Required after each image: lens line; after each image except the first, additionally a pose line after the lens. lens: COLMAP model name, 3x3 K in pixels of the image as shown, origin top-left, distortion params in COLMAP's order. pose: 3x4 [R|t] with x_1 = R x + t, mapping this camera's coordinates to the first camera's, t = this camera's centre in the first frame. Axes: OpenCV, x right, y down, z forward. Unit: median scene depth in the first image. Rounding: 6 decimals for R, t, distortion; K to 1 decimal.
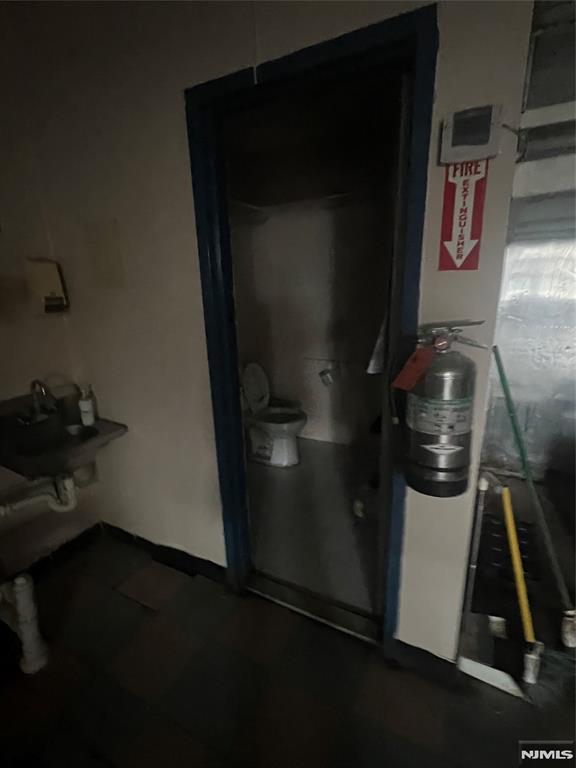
lens RADIAL K [[377.3, 0, 289.9], [0, 377.3, 383.5], [0, 0, 1]] dist [0.001119, -0.000036]
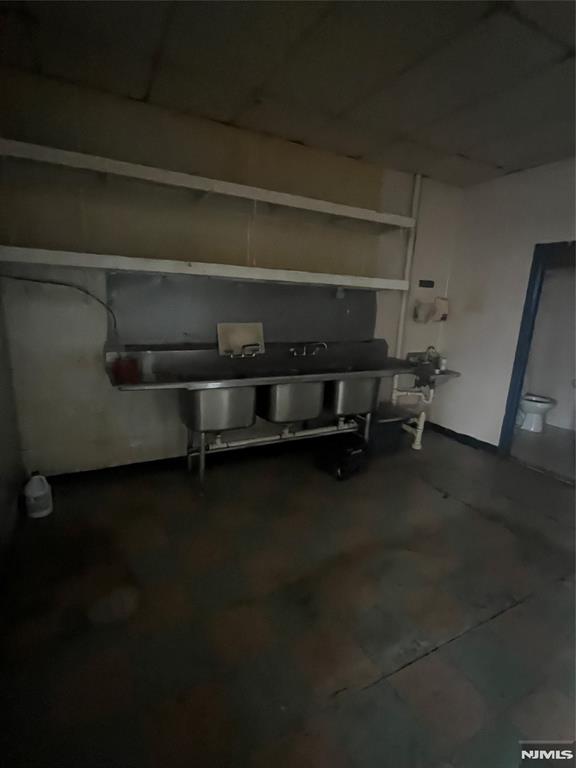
lens RADIAL K [[377.3, 0, 287.2], [0, 377.3, 389.9], [0, 0, 1]] dist [0.001119, -0.000036]
pose [[0.820948, 0.196330, -0.536189, -0.063768], [-0.225966, 0.974076, 0.010693, 0.416670], [0.524388, 0.112382, 0.844030, -1.405576]]
